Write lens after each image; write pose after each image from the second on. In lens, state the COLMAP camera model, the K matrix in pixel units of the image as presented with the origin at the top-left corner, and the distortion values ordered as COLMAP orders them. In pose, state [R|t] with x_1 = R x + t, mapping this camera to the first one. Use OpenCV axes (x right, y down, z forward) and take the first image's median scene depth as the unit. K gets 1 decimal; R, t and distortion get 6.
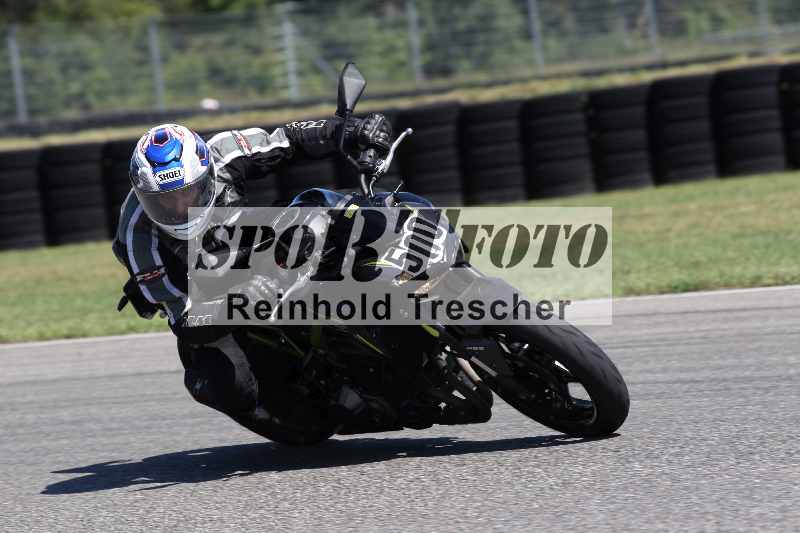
lens RADIAL K [[5621.1, 0, 408.6], [0, 5621.1, 263.8], [0, 0, 1]] dist [-2.365779, 0.000000]
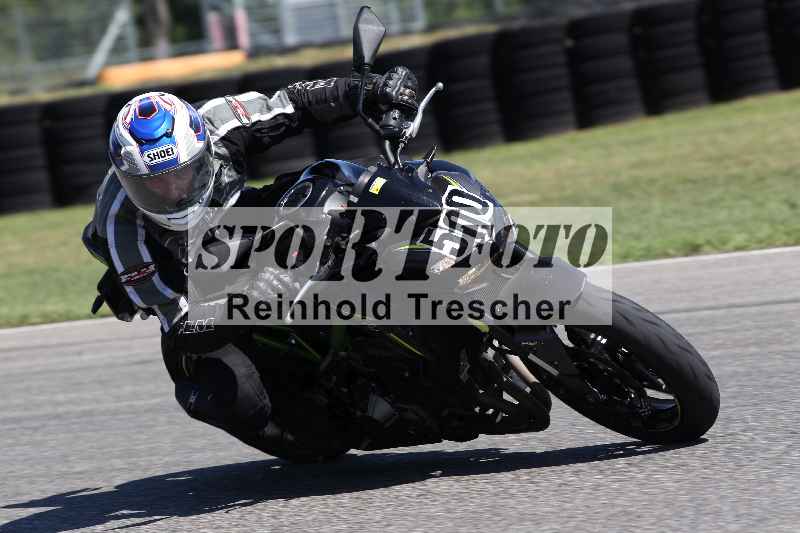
lens RADIAL K [[5621.1, 0, 400.6], [0, 5621.1, 264.4], [0, 0, 1]] dist [-2.365779, 0.000000]
pose [[0.998940, -0.044275, 0.012586, -0.017135], [0.044211, 0.999008, 0.005315, -0.001909], [-0.012809, -0.004753, 0.999907, 0.163229]]
